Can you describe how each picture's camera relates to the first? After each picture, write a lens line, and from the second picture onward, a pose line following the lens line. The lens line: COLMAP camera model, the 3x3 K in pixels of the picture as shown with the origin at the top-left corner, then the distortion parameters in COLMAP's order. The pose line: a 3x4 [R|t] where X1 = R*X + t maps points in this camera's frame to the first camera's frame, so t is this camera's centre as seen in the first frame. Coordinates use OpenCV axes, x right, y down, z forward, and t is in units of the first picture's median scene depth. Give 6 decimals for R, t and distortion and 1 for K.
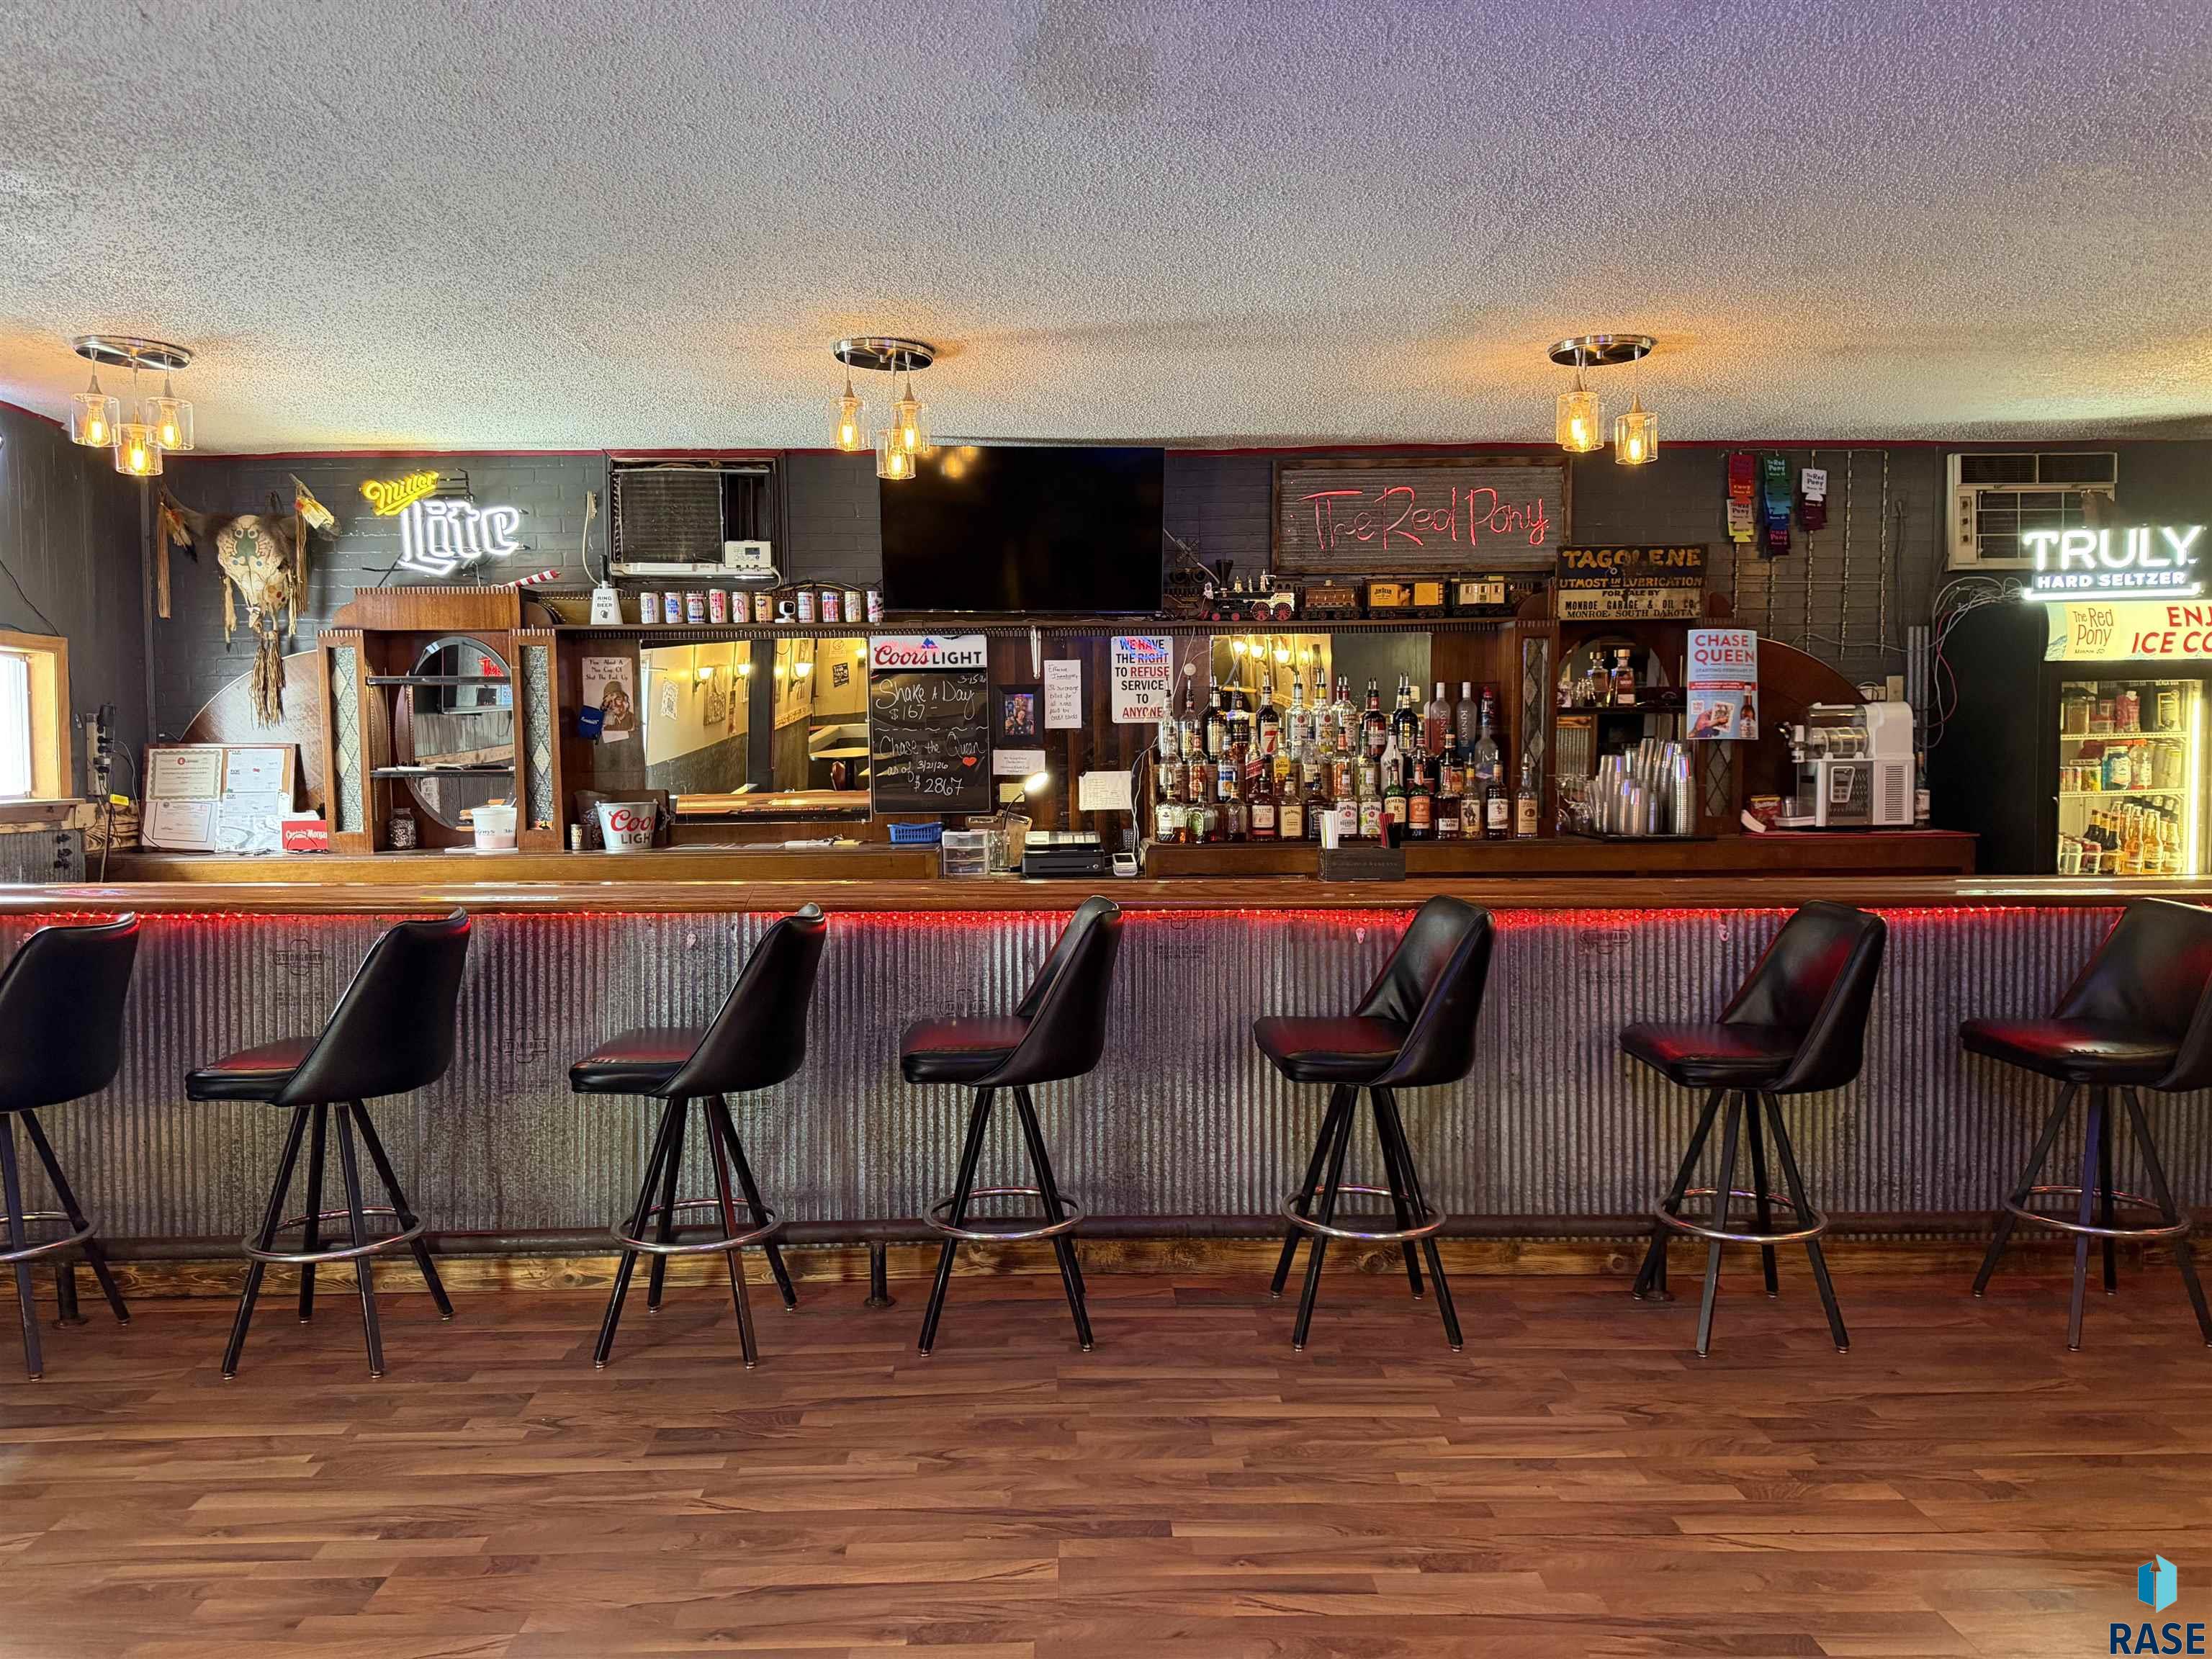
lens RADIAL K [[1582.6, 0, 1106.0], [0, 1582.6, 829.5], [0, 0, 1]] dist [0.038199, -0.040072]
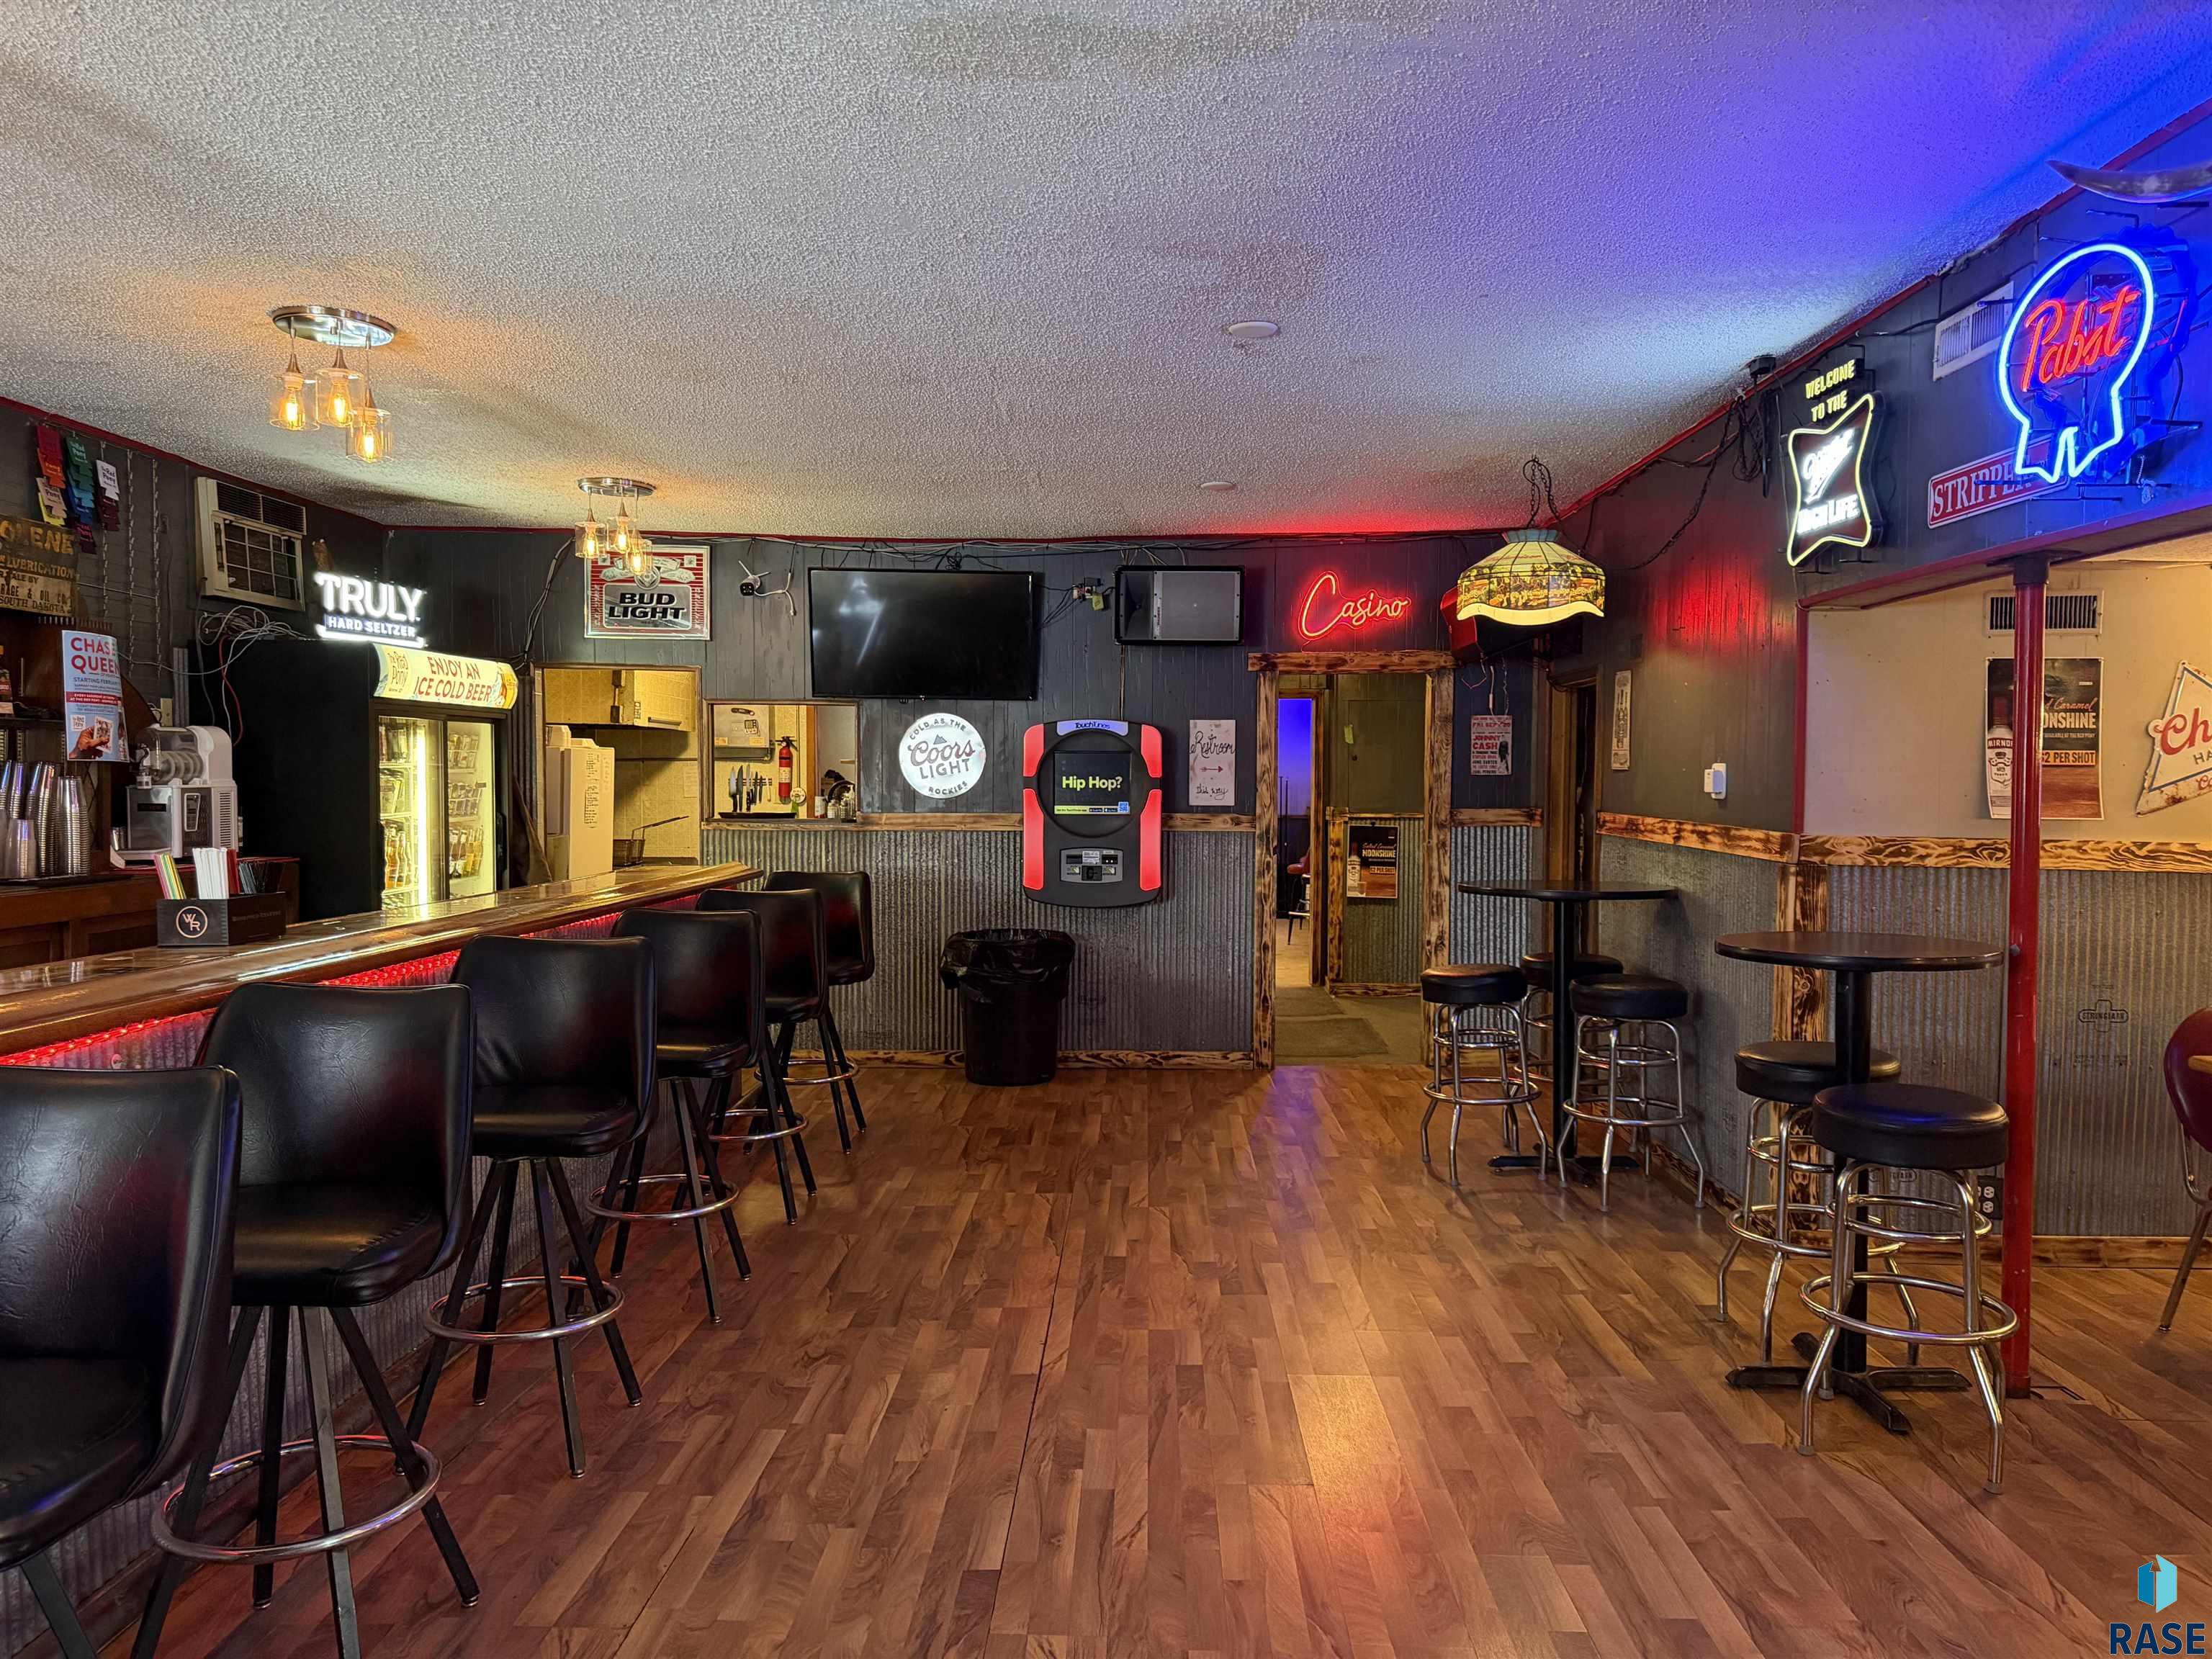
lens RADIAL K [[1577.9, 0, 1100.0], [0, 1577.9, 833.7], [0, 0, 1]] dist [0.004823, 0.000252]
pose [[0.044998, -0.026798, 0.998628, -0.461647], [0.045621, 0.998652, 0.024743, -0.014835], [-0.997945, 0.044445, 0.046160, 0.441732]]
